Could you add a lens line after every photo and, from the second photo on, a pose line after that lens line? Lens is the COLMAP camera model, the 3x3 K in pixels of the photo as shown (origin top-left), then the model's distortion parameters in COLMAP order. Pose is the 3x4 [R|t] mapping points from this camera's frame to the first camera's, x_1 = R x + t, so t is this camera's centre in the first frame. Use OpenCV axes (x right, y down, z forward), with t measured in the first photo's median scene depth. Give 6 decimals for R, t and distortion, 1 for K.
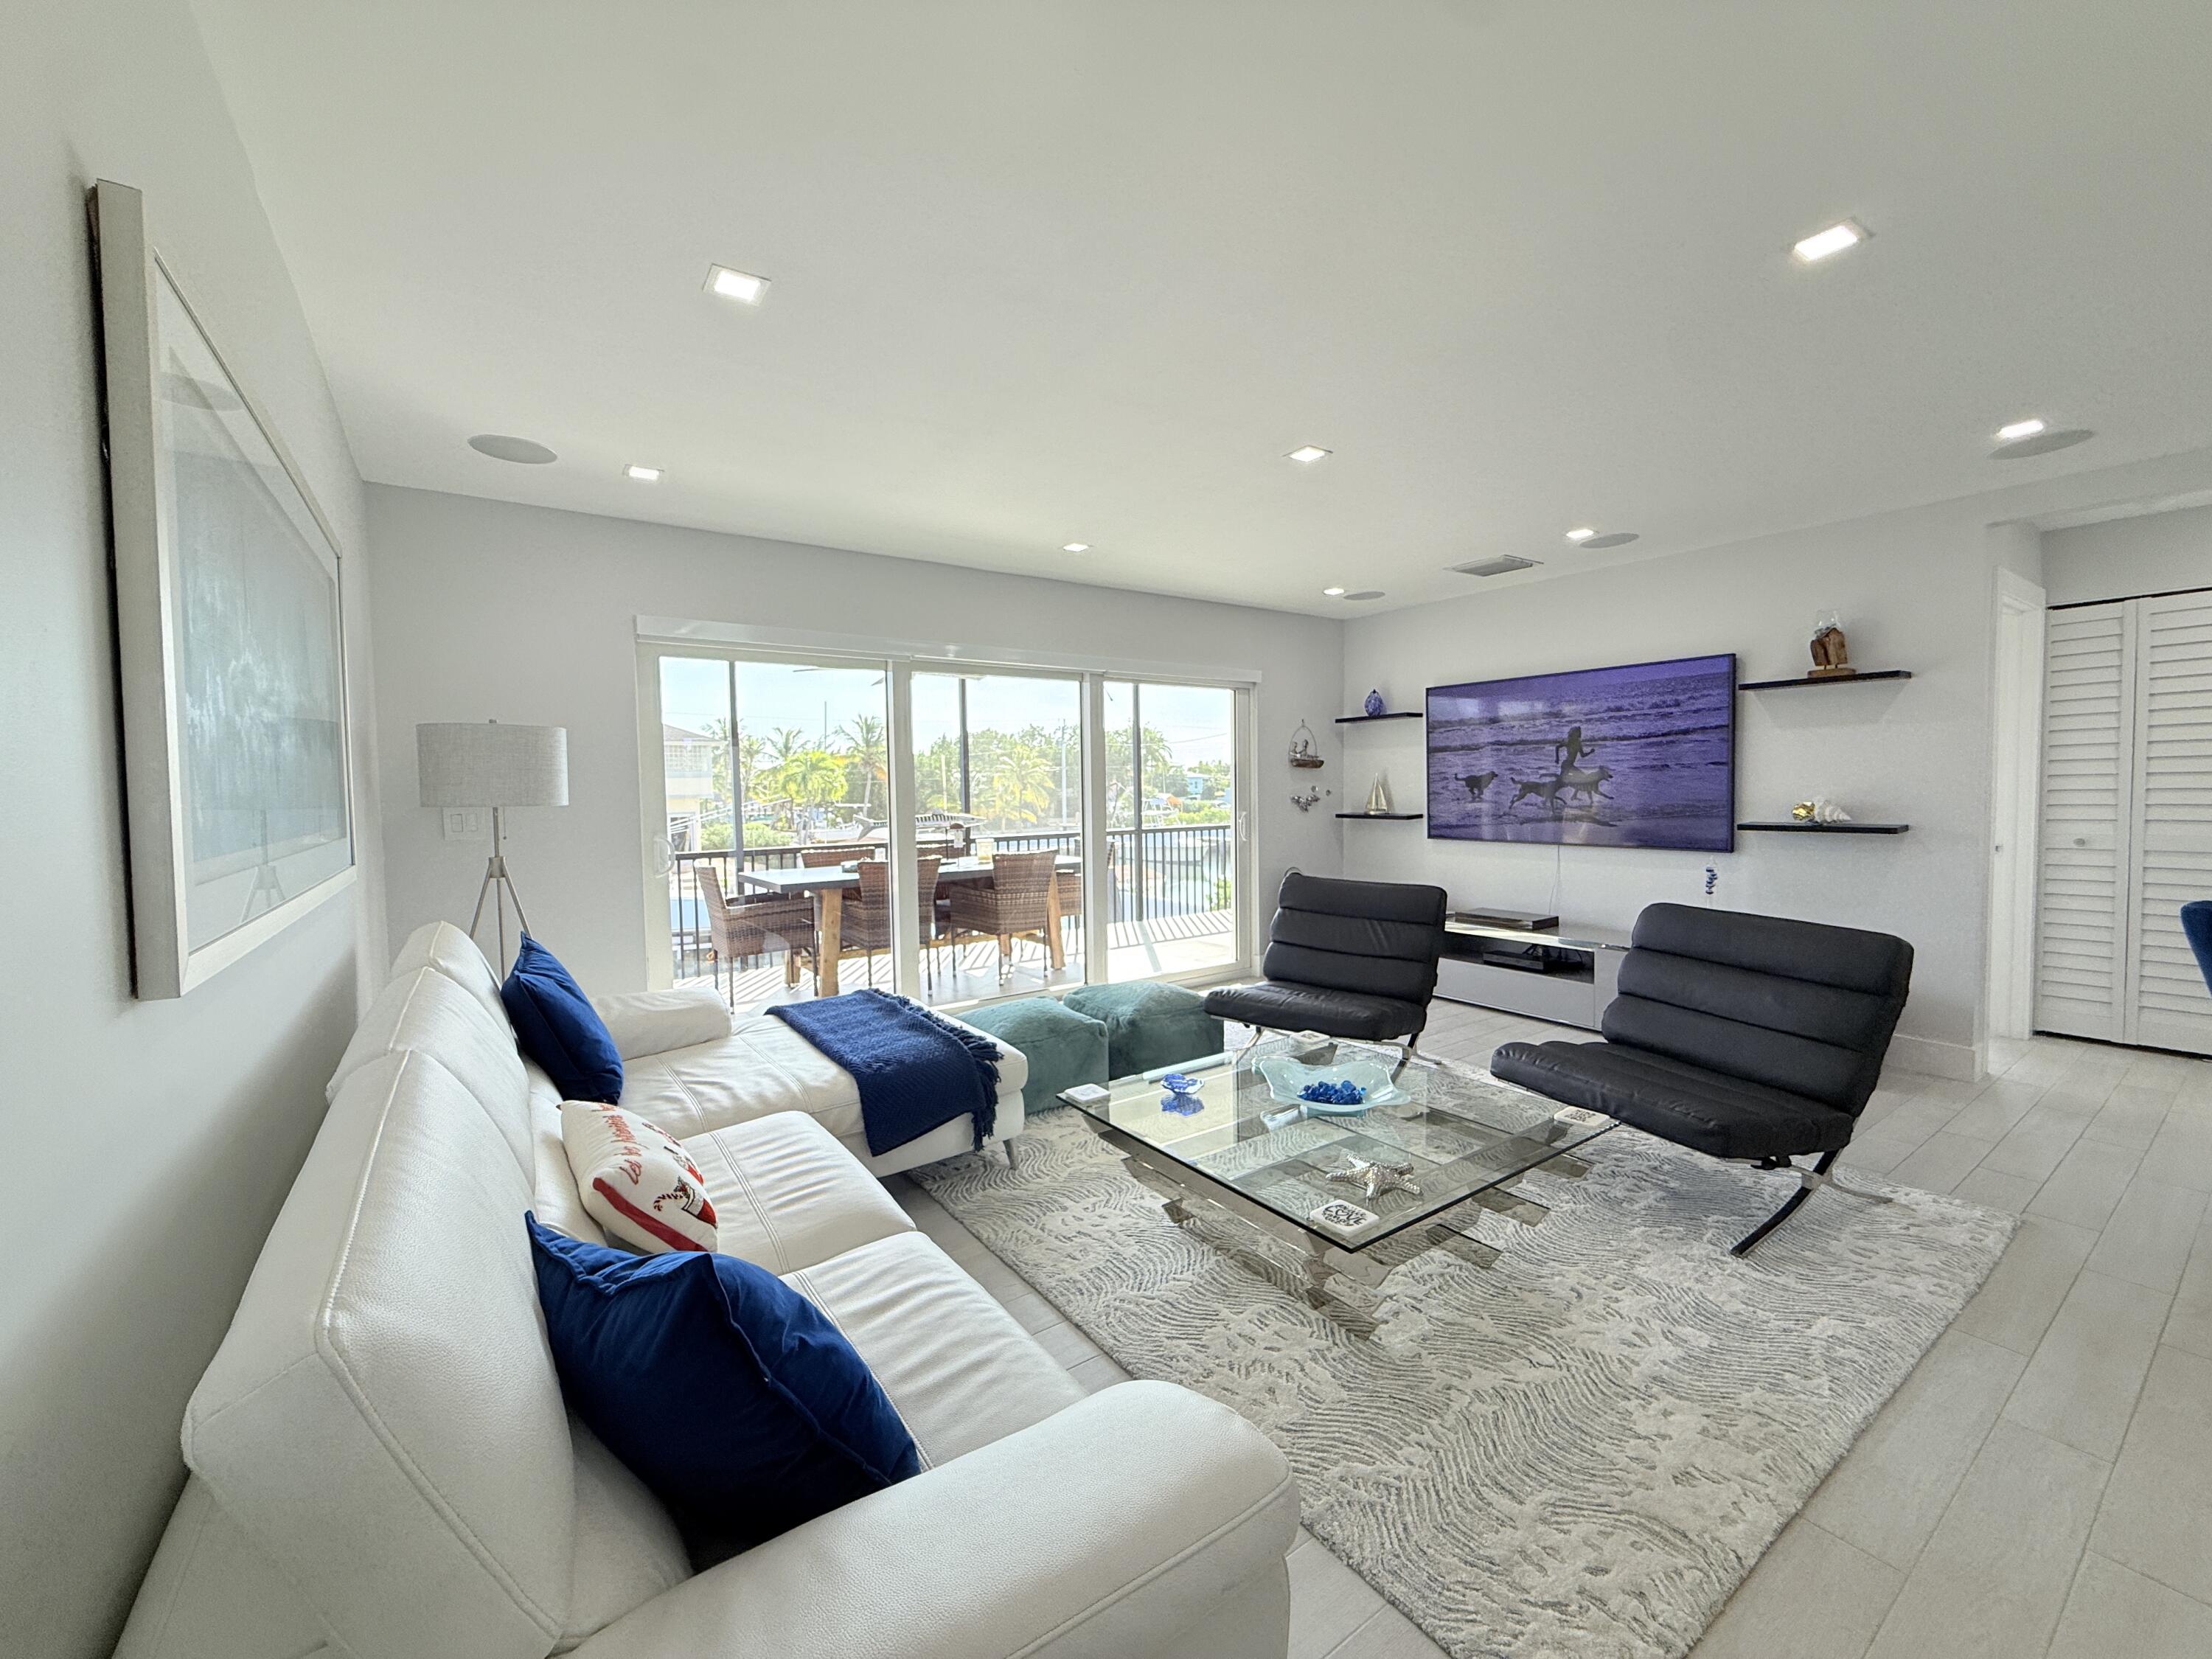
lens RADIAL K [[884.4, 0, 1101.7], [0, 884.4, 815.2], [0, 0, 1]] dist [0.003030, -0.000526]
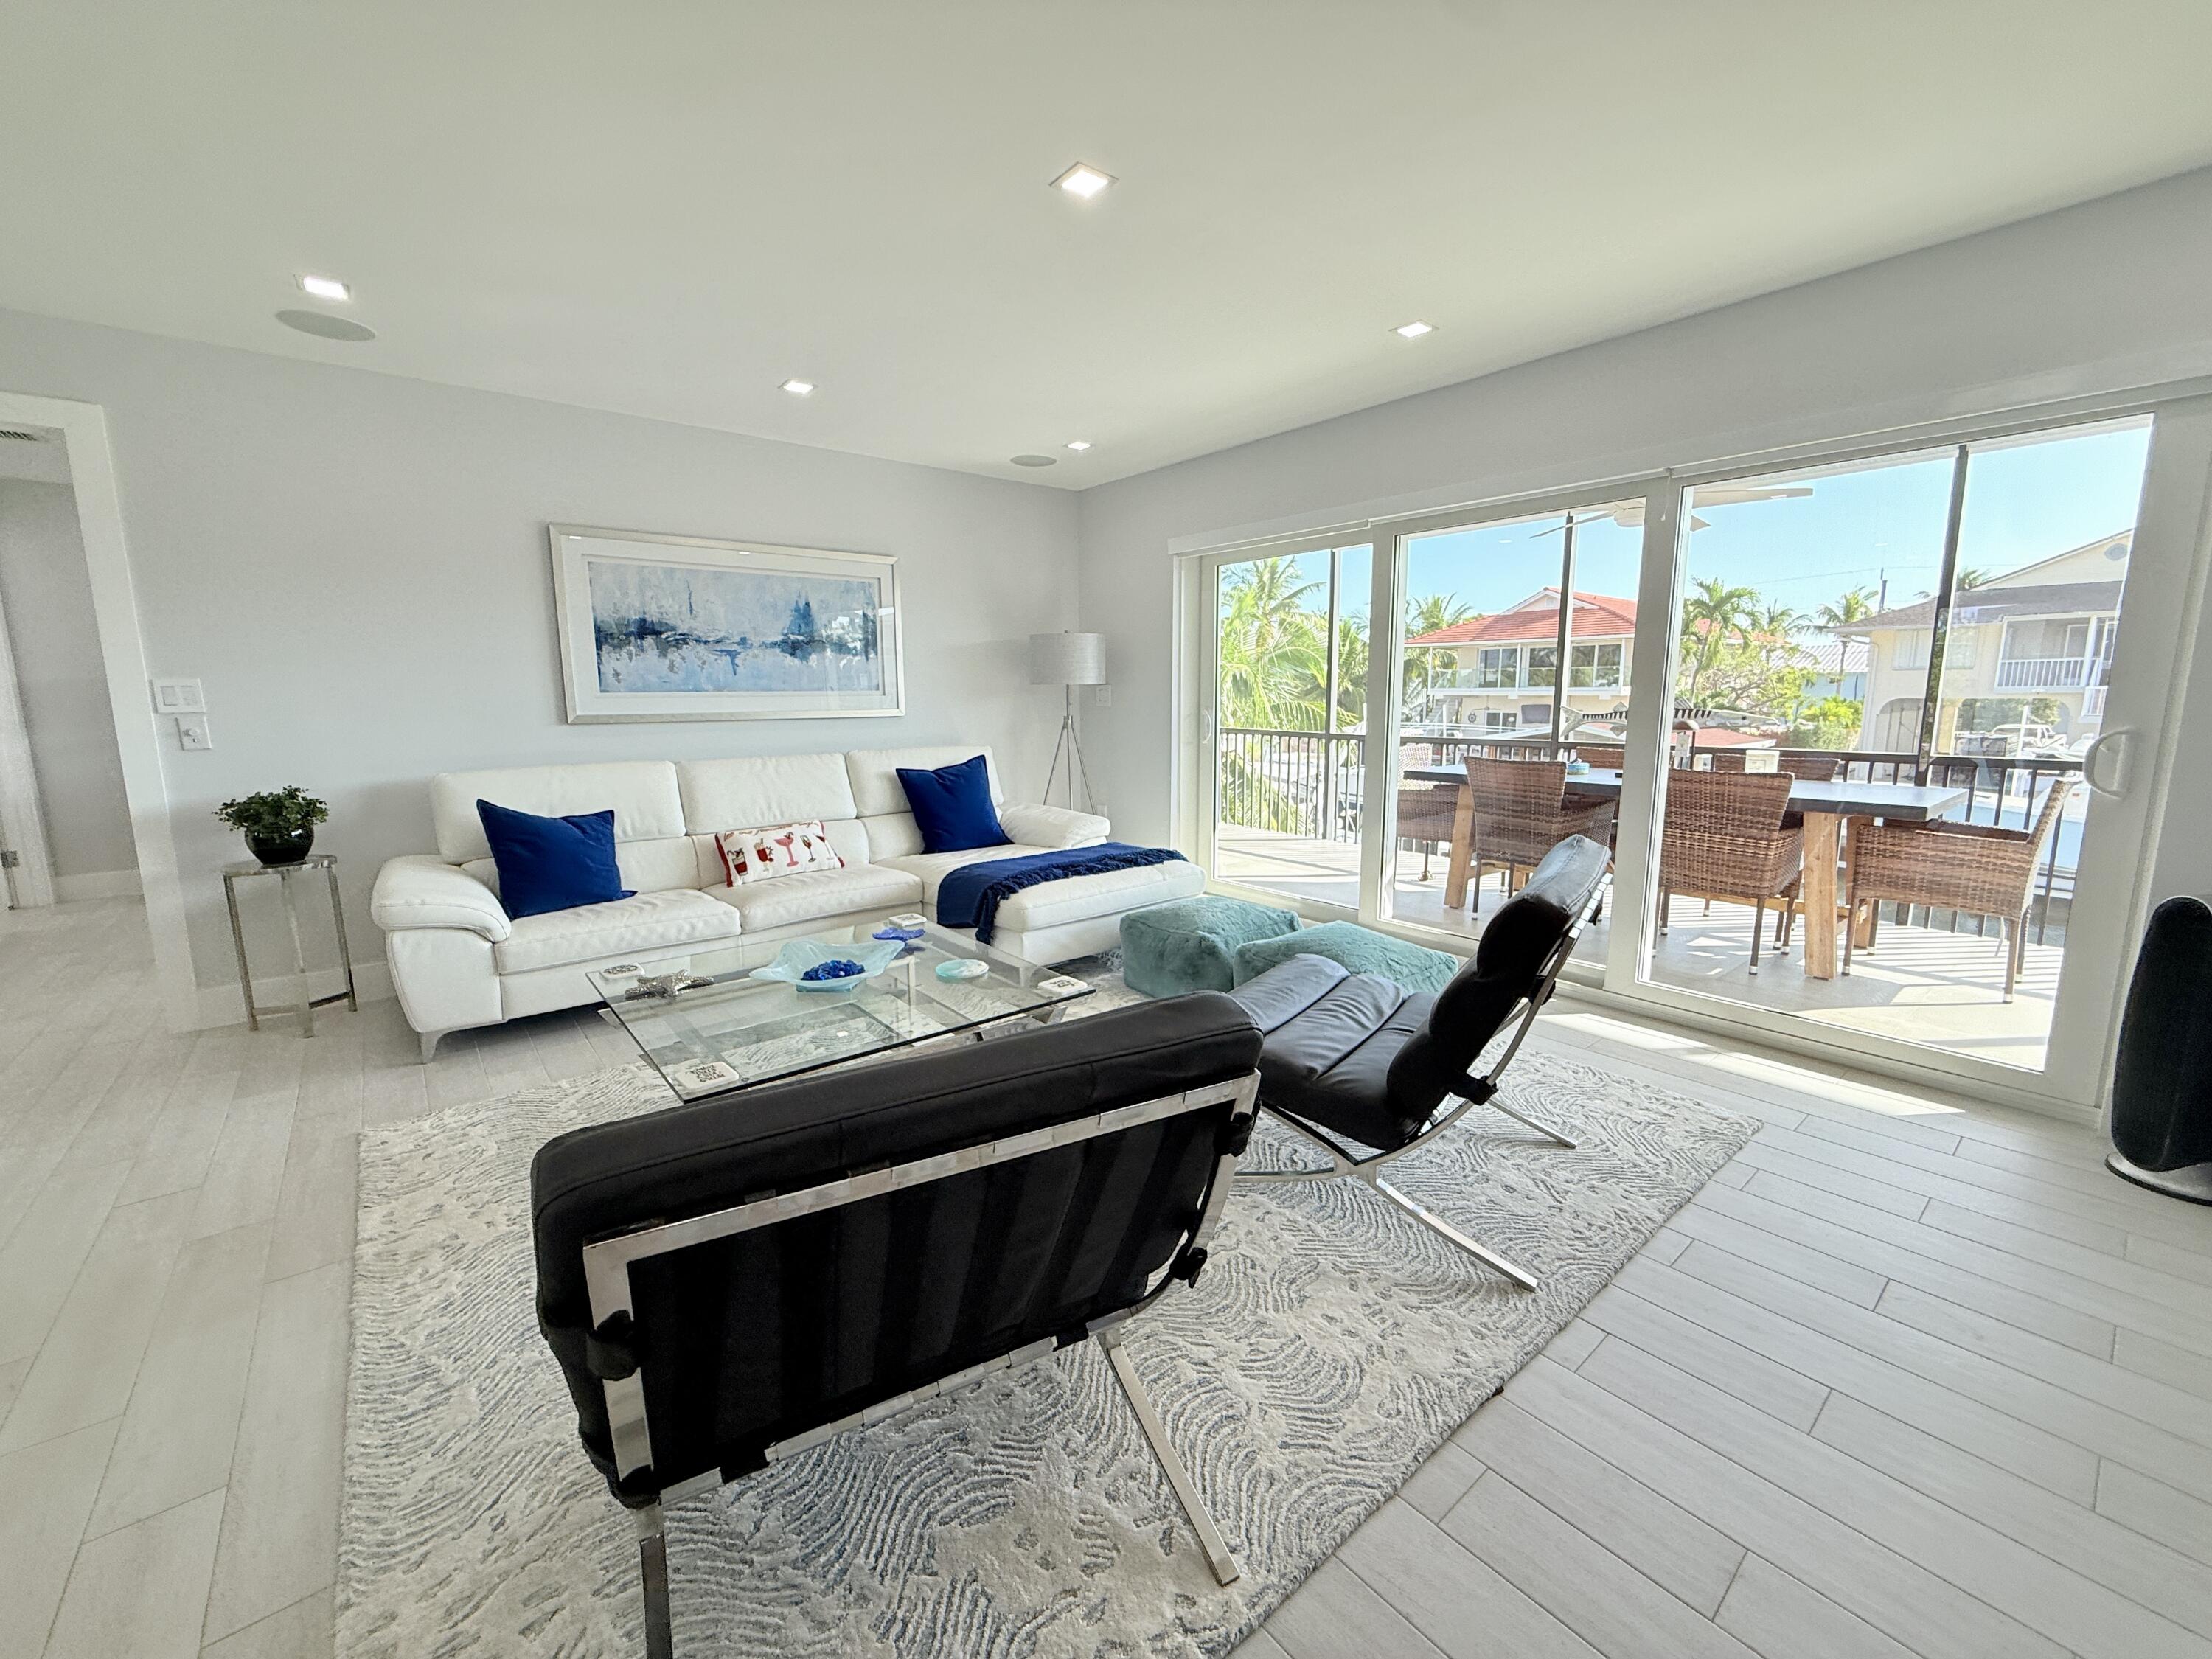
lens RADIAL K [[884.4, 0, 1104.4], [0, 884.4, 828.3], [0, 0, 1]] dist [0.003030, -0.000526]
pose [[0.078098, 0.172898, -0.981839, 1.508768], [-0.031446, 0.984784, 0.170915, -0.049068], [0.996450, 0.017527, 0.082347, 1.466407]]
